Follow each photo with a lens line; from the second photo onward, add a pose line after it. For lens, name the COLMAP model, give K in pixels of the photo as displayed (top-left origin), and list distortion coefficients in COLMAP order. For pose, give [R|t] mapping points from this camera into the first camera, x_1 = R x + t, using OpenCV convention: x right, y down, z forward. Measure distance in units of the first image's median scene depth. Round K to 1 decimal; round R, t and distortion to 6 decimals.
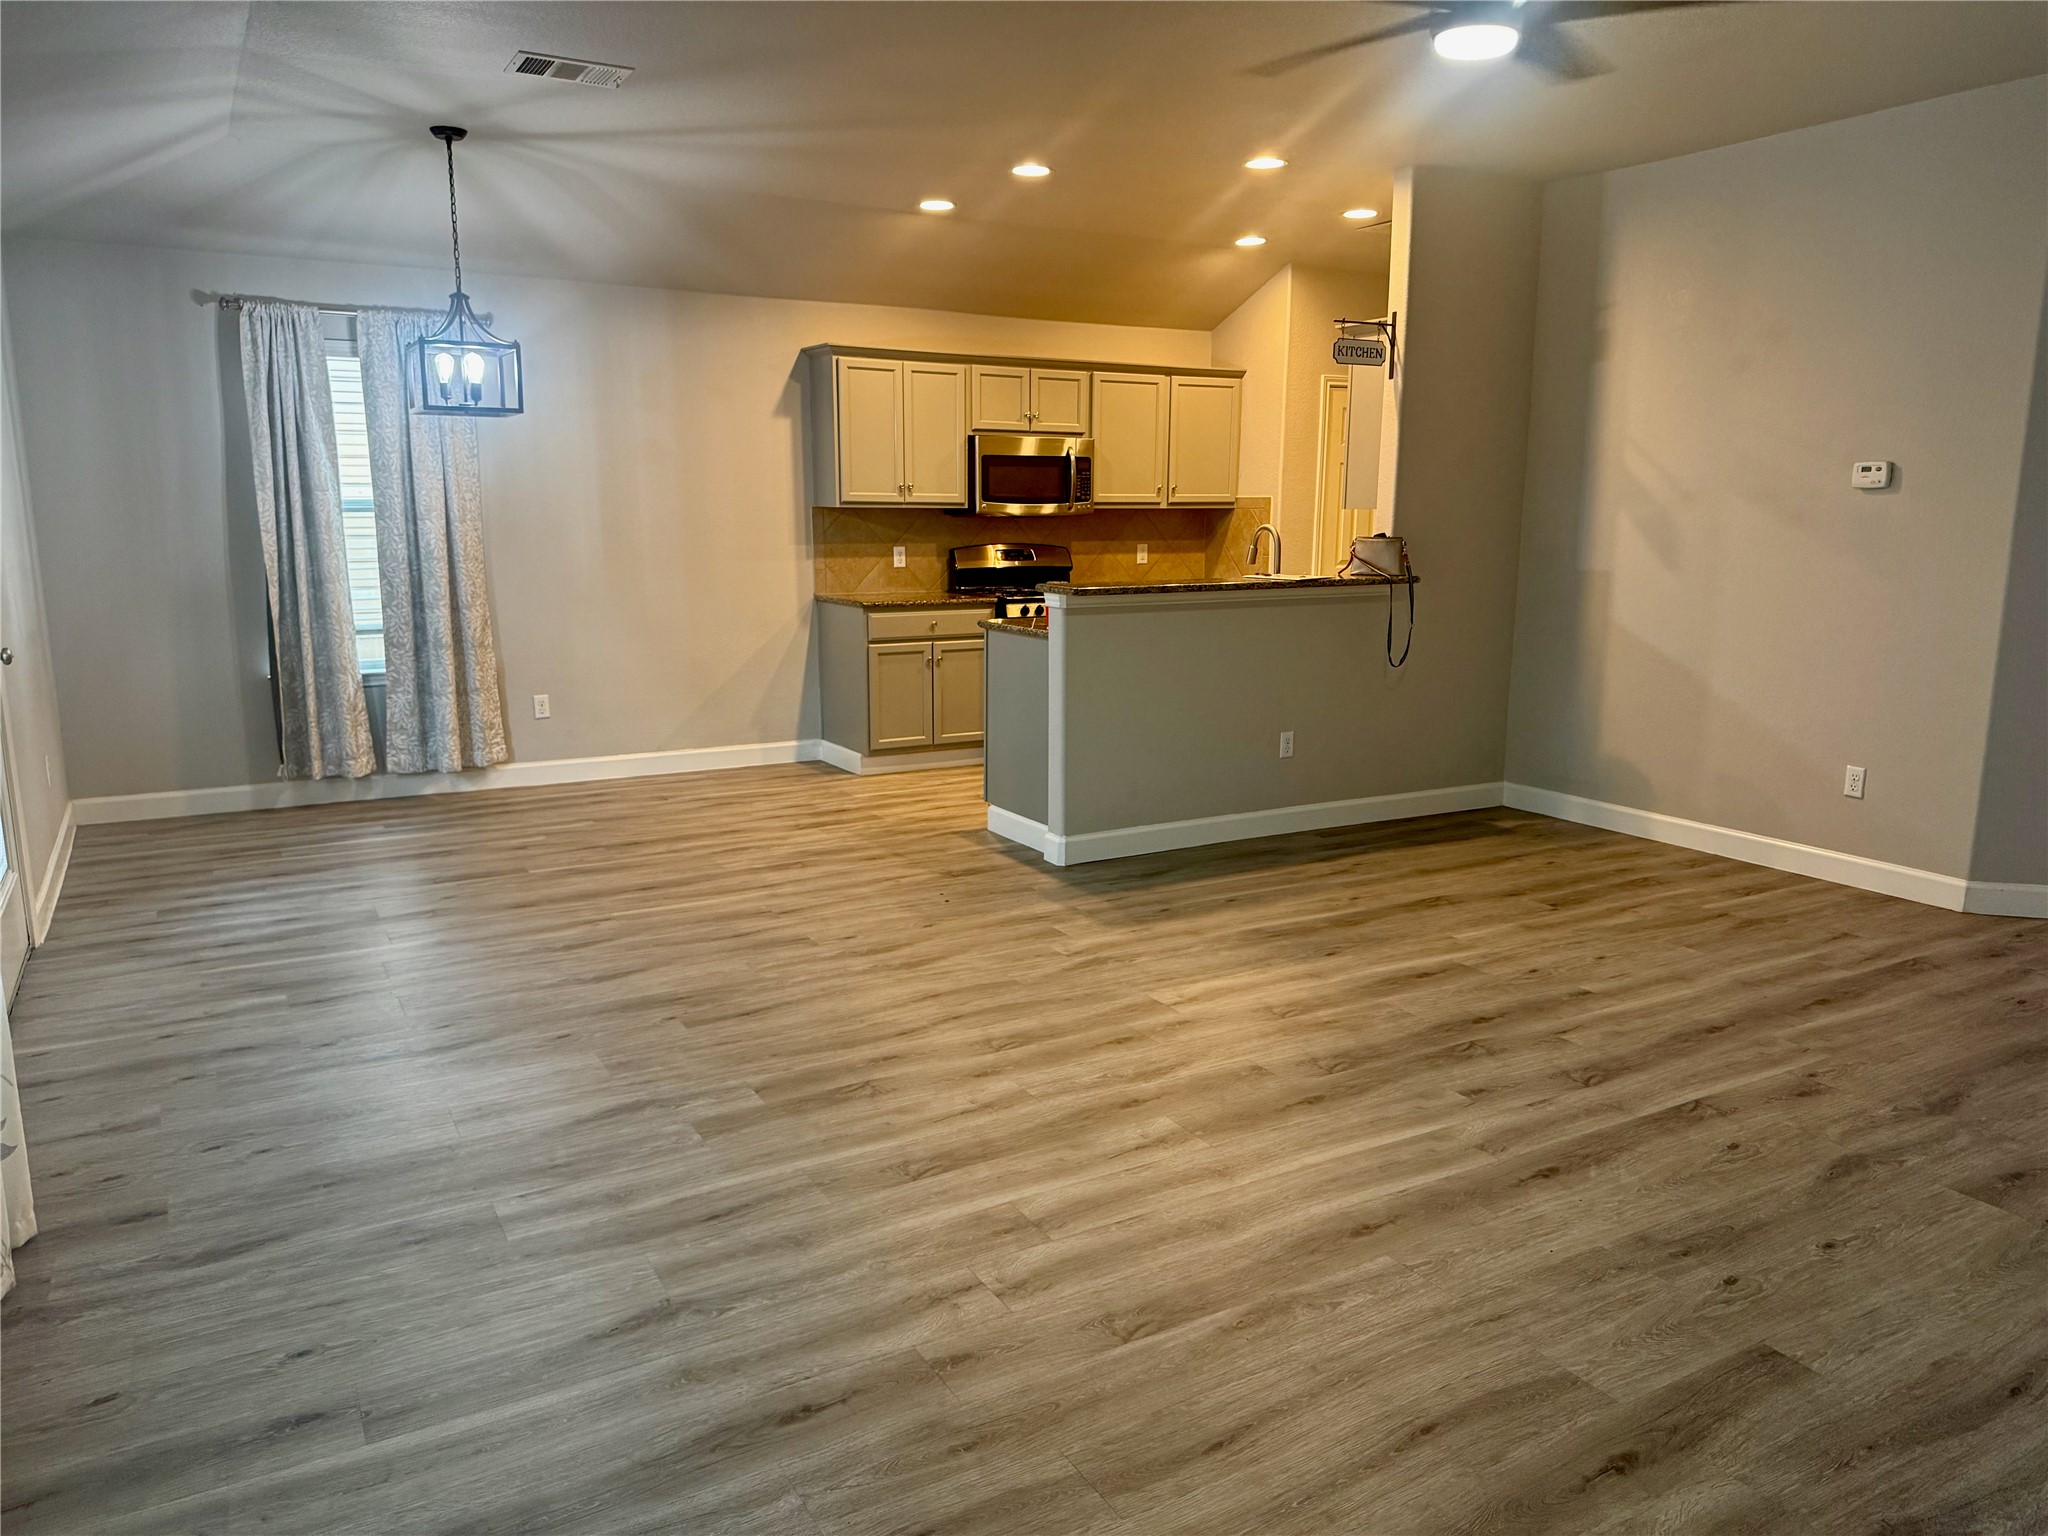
lens RADIAL K [[1425.3, 0, 1034.2], [0, 1425.3, 763.1], [0, 0, 1]] dist [0.121160, -0.136307]
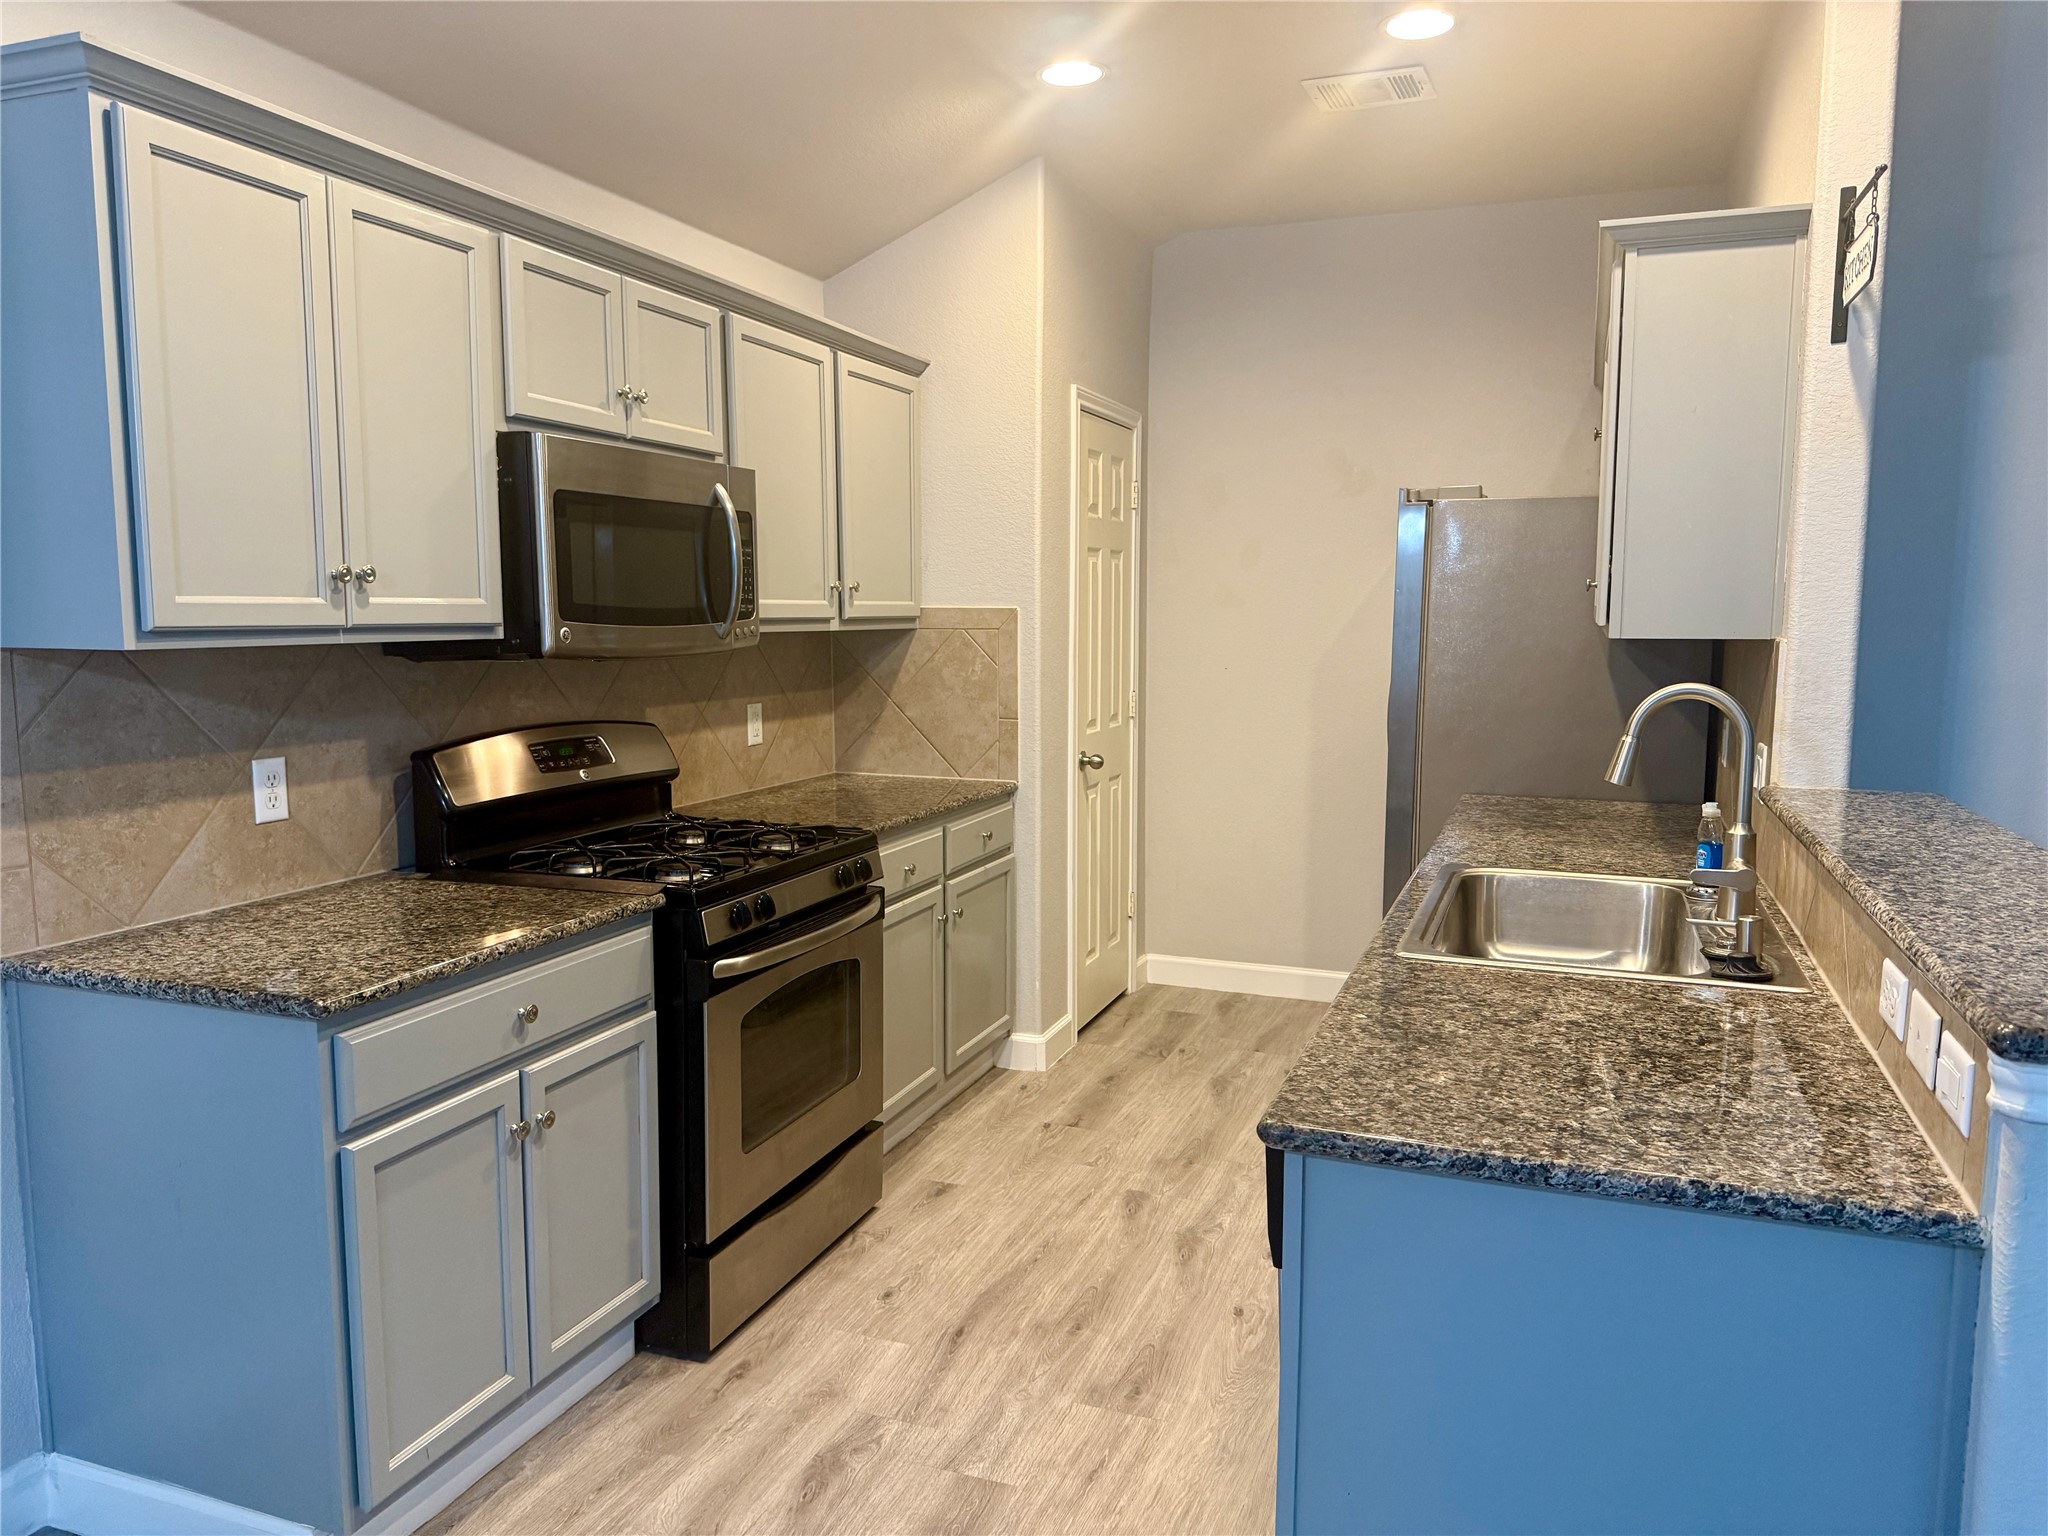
lens RADIAL K [[1425.3, 0, 1034.2], [0, 1425.3, 763.1], [0, 0, 1]] dist [0.121160, -0.136307]
pose [[0.764588, -0.072315, 0.640450, -0.172487], [0.115651, 0.992951, -0.025951, -0.121907], [-0.634059, 0.093911, 0.767561, 0.639616]]
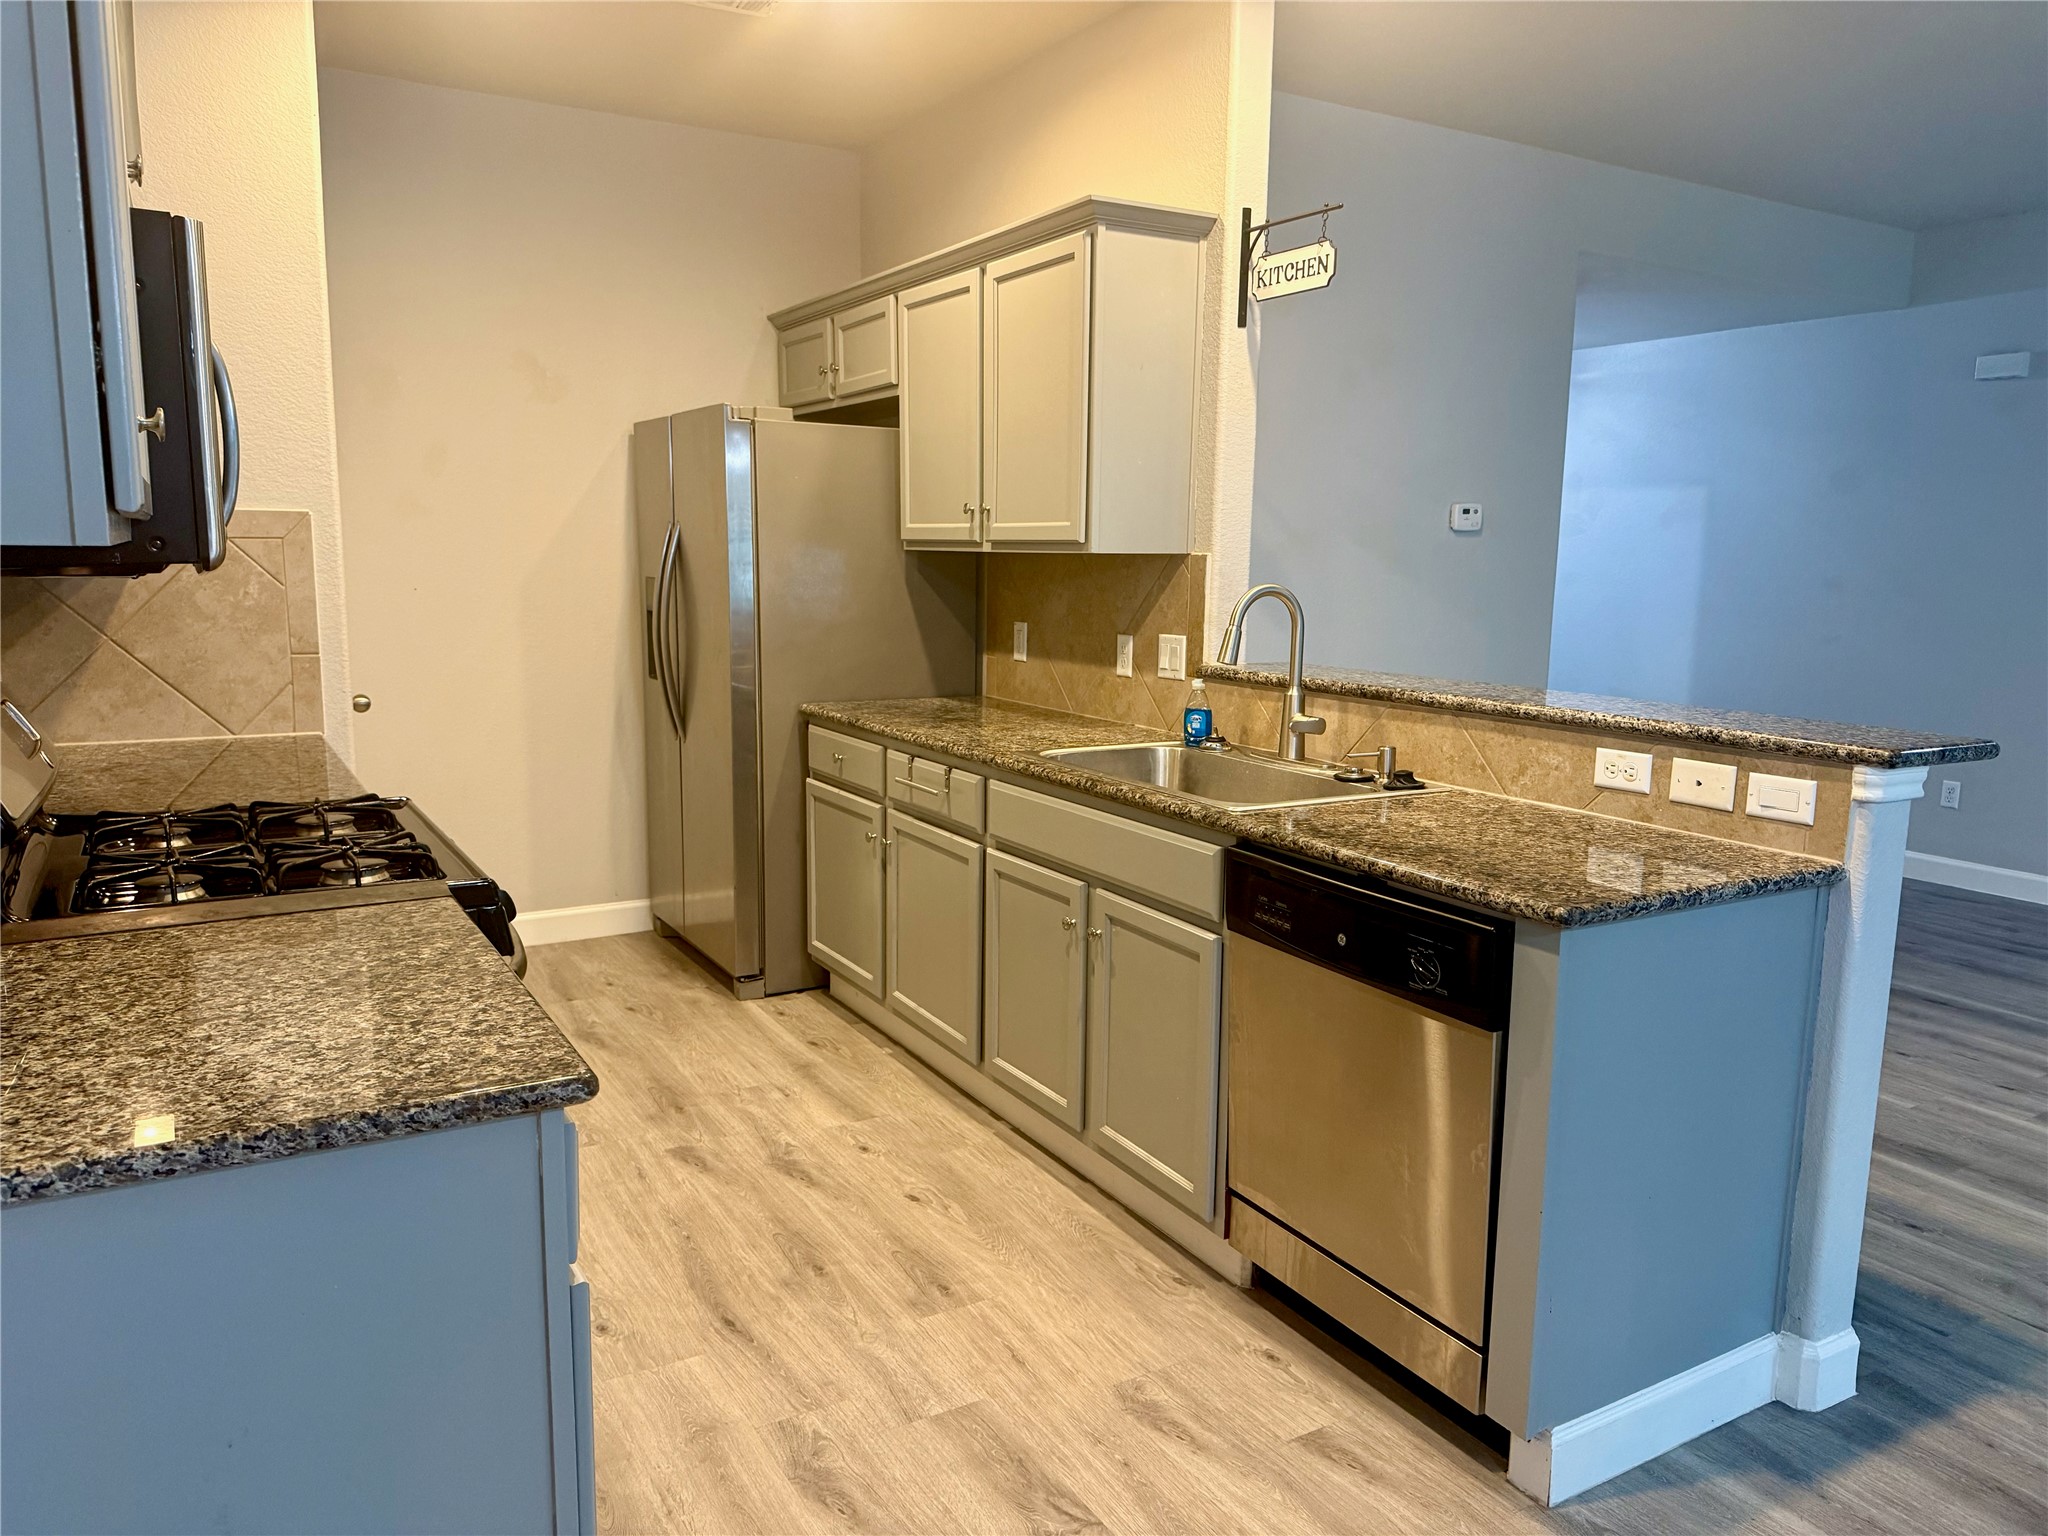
lens RADIAL K [[1425.3, 0, 1034.2], [0, 1425.3, 763.1], [0, 0, 1]] dist [0.121160, -0.136307]
pose [[-0.006762, -0.154291, 0.988002, -0.267537], [0.167341, 0.973918, 0.153236, -0.152706], [-0.985876, 0.166369, 0.019234, 0.846228]]
